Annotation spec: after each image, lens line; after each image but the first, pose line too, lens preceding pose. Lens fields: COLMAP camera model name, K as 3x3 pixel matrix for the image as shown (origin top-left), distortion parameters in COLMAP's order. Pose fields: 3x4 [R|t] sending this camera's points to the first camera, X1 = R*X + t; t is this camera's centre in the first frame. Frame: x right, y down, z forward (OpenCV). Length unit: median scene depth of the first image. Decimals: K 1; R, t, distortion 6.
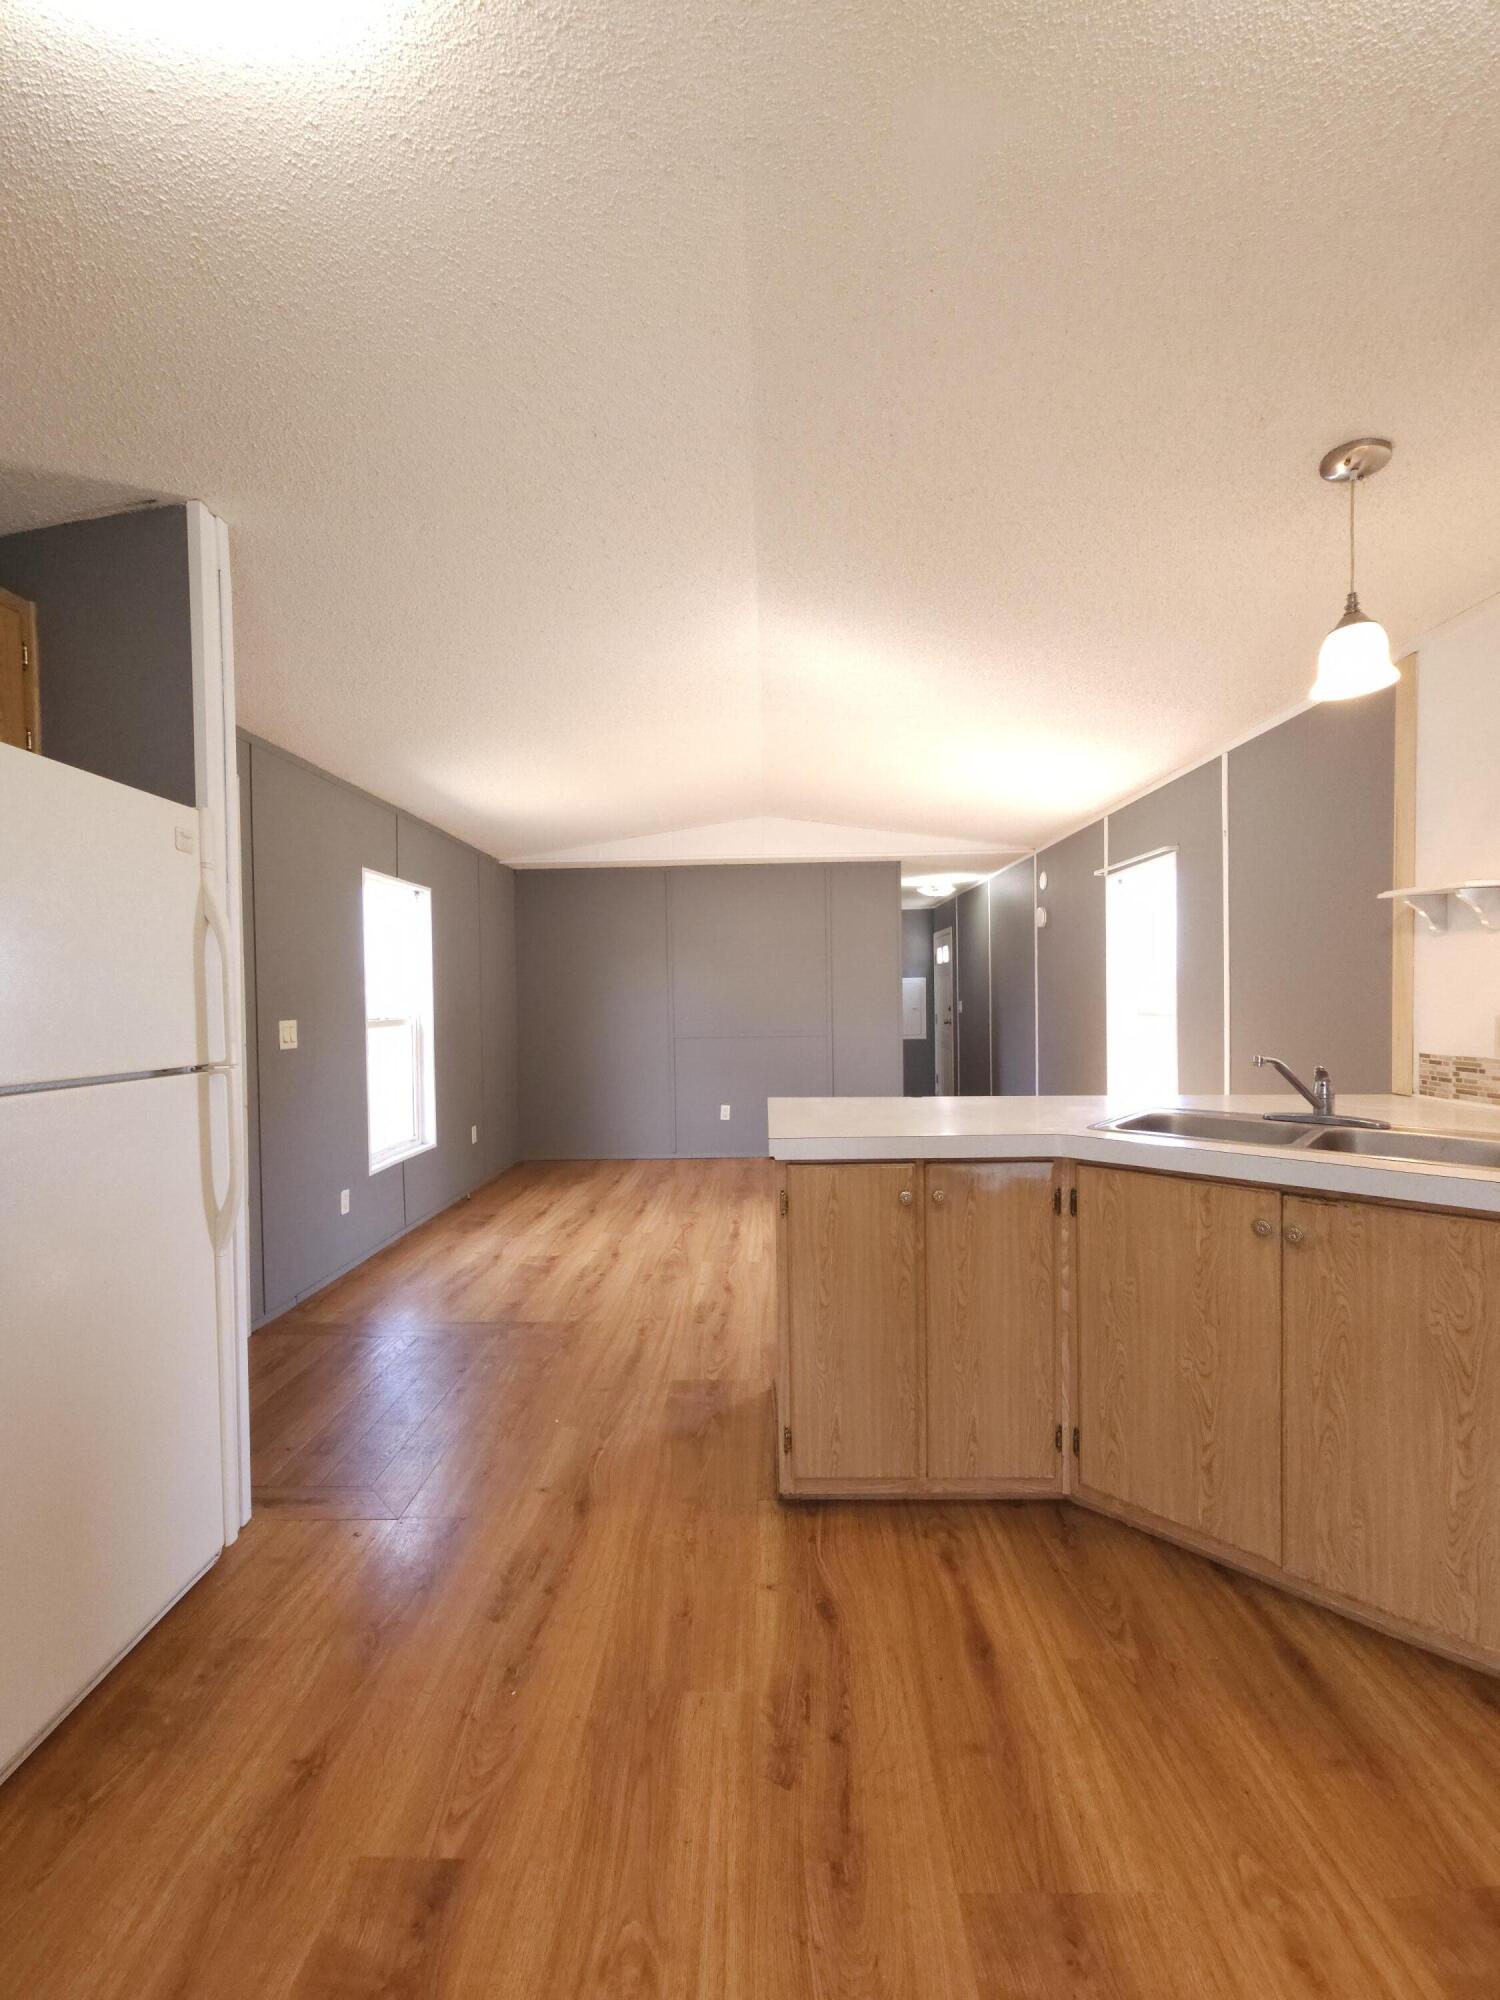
lens RADIAL K [[818.2, 0, 742.9], [0, 818.2, 1009.4], [0, 0, 1]] dist [-0.007110, -0.001972]
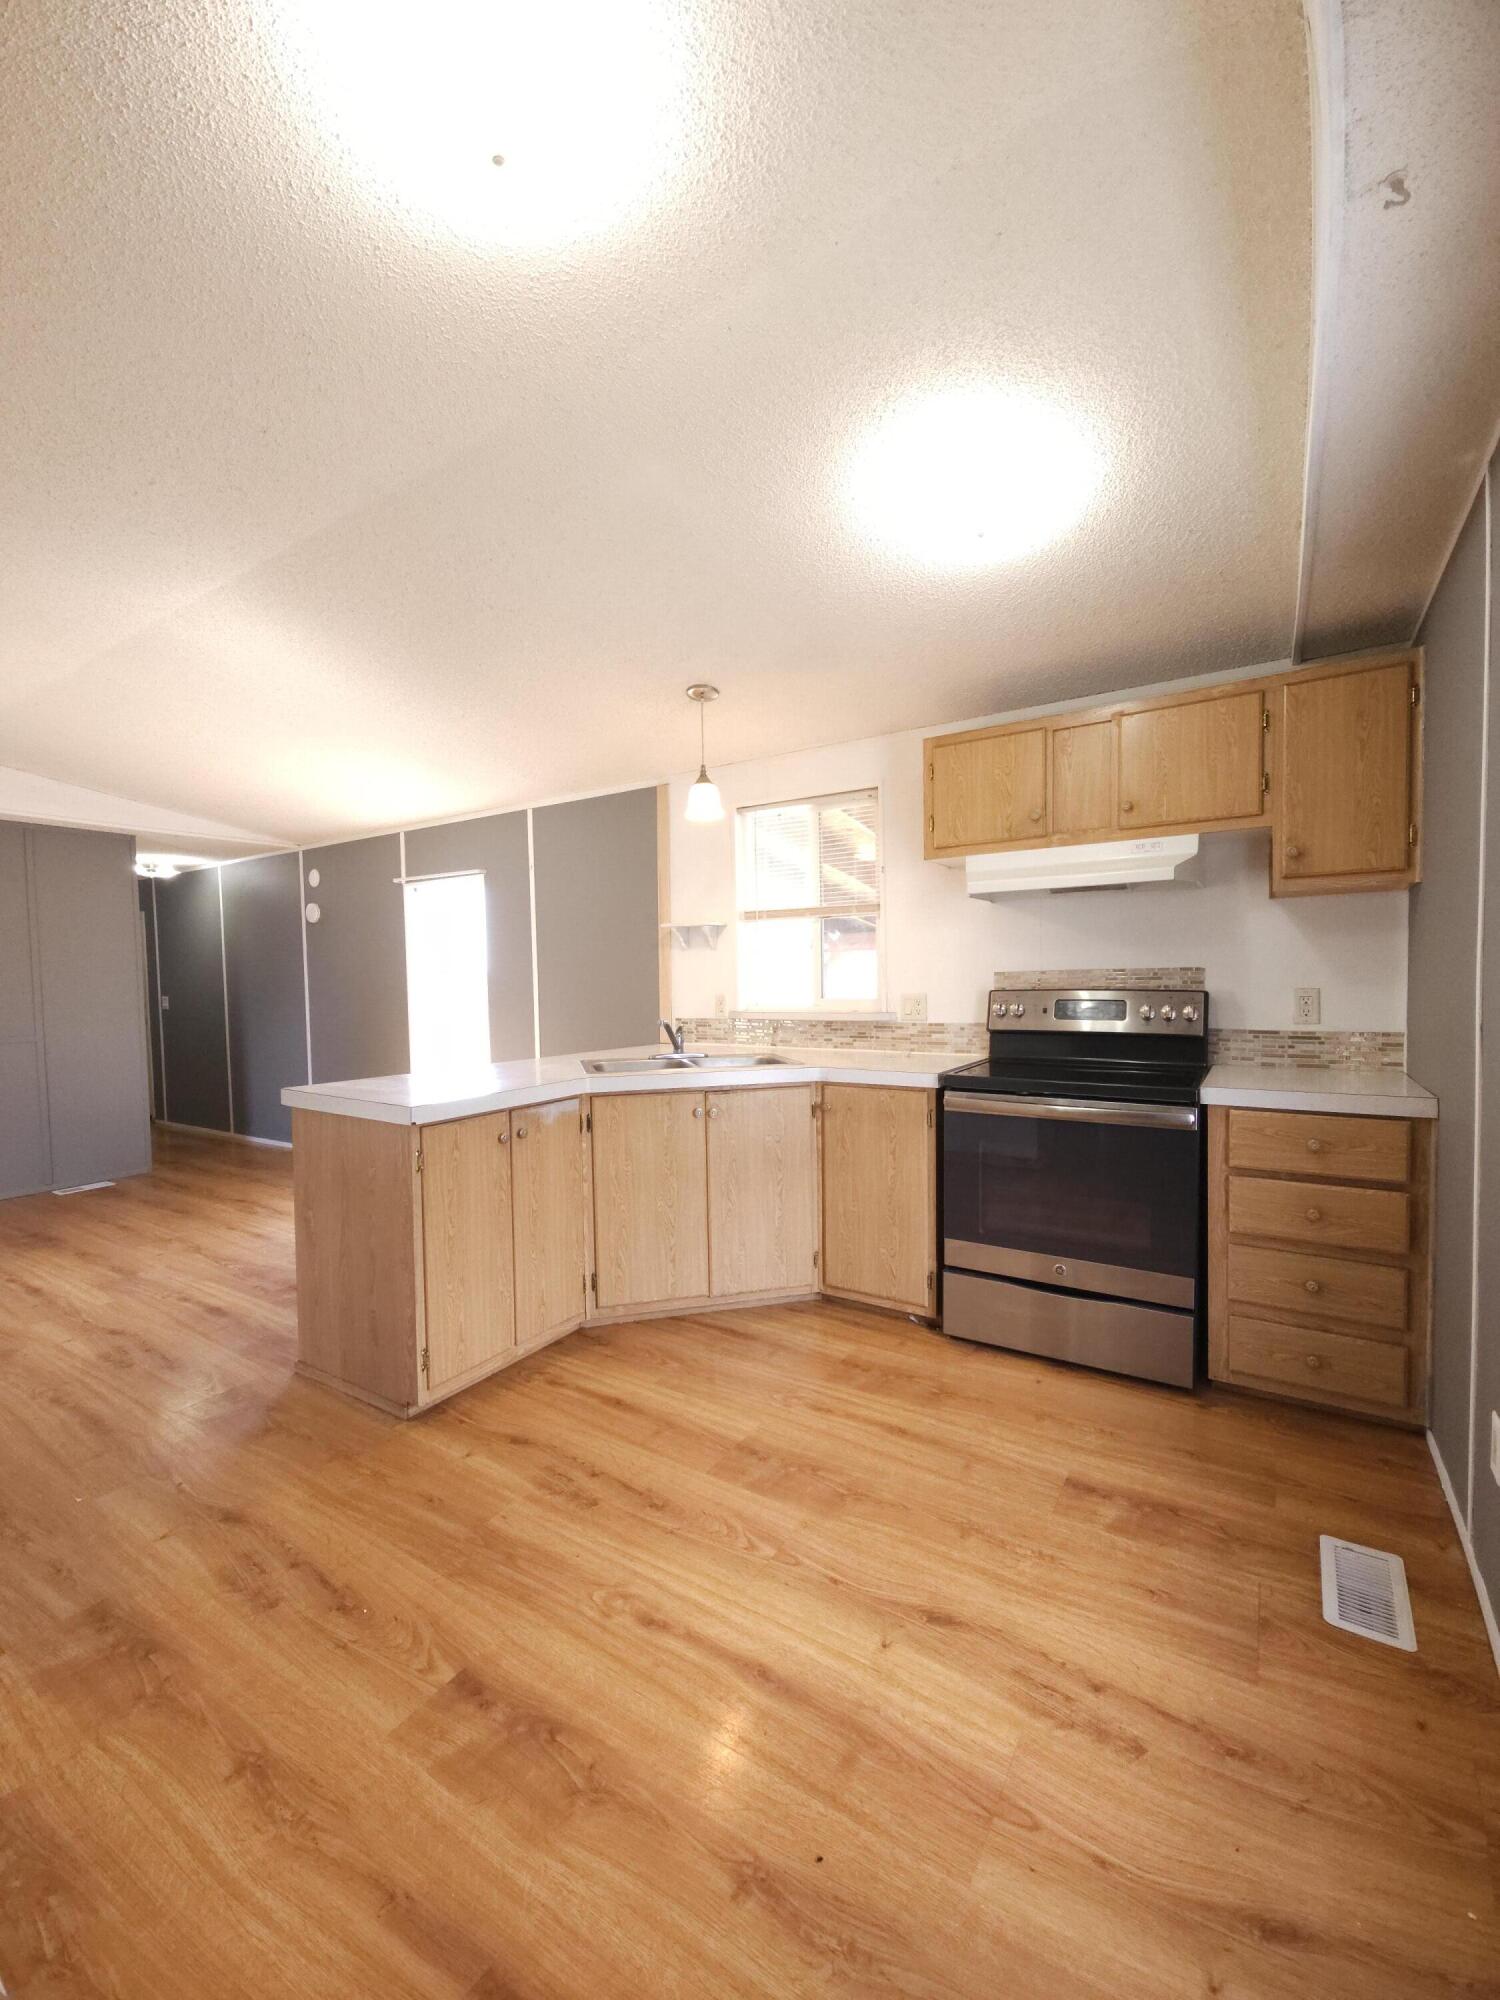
lens RADIAL K [[818.2, 0, 762.5], [0, 818.2, 1001.4], [0, 0, 1]] dist [-0.007110, -0.001972]
pose [[0.502199, -0.022923, 0.864448, -0.731590], [0.023877, 0.999635, 0.012636, 0.001241], [-0.864423, 0.014294, 0.502563, -0.035223]]
